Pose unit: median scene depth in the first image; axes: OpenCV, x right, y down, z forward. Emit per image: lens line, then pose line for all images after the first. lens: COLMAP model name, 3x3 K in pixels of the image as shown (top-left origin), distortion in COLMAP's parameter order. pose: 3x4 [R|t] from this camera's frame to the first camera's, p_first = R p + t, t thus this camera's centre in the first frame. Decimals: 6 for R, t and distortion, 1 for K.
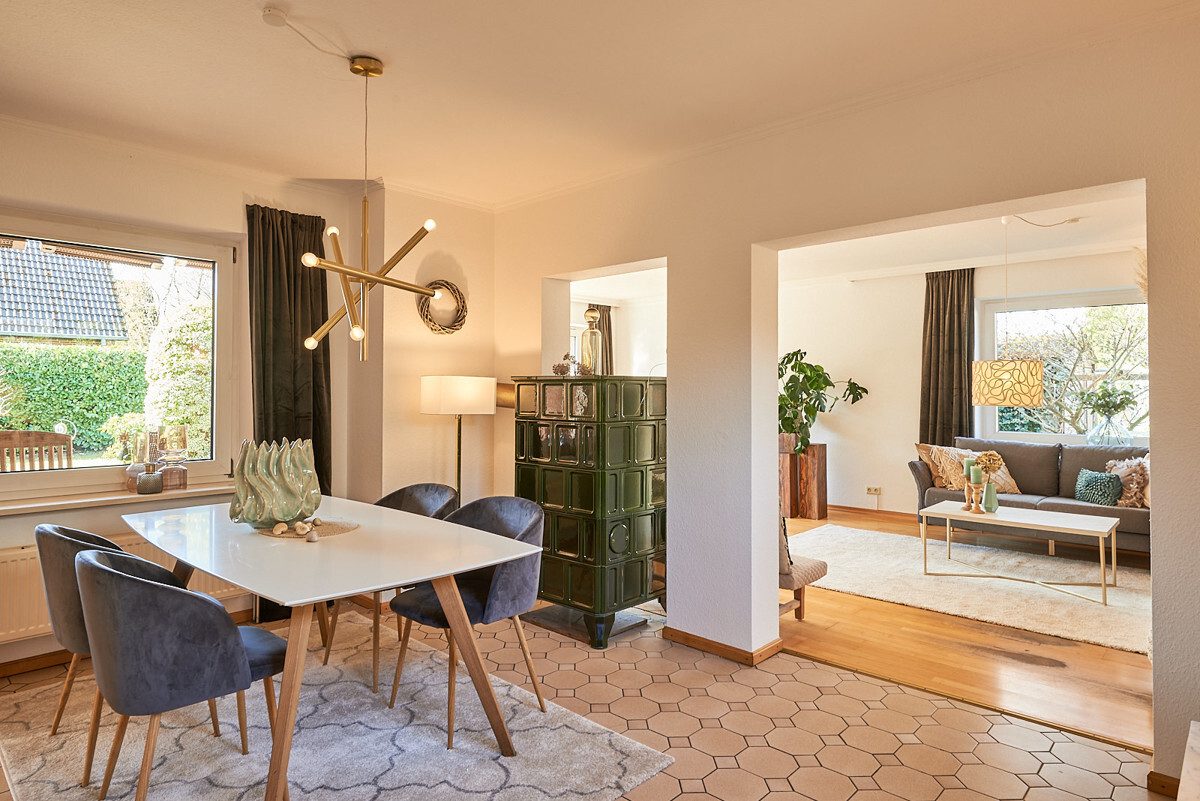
lens RADIAL K [[678.5, 0, 600.9], [0, 678.5, 388.8], [0, 0, 1]] dist [0.007623, 0.000707]
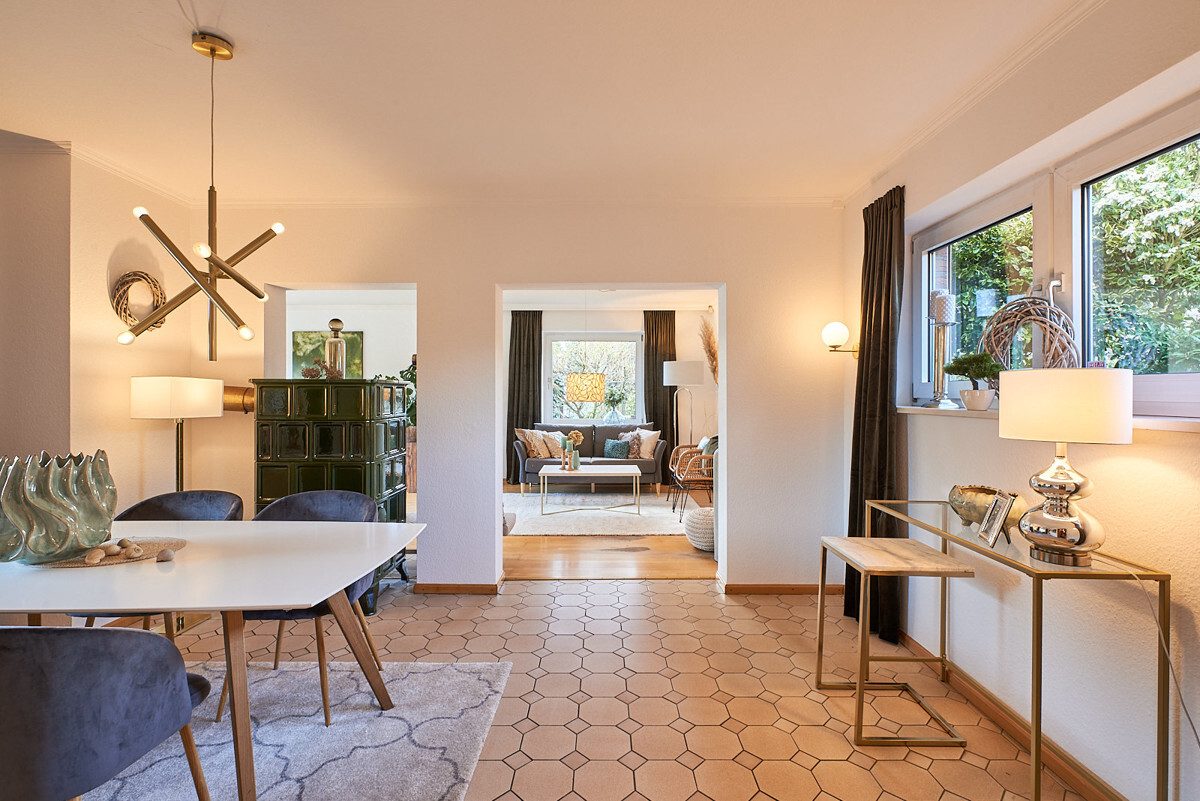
lens RADIAL K [[535.6, 0, 599.8], [0, 535.6, 405.9], [0, 0, 1]] dist [0.004395, -0.000432]
pose [[0.747246, -0.019916, 0.664249, -0.264080], [0.002046, 0.999615, 0.027669, 0.000498], [-0.664545, -0.019316, 0.746999, 0.051778]]
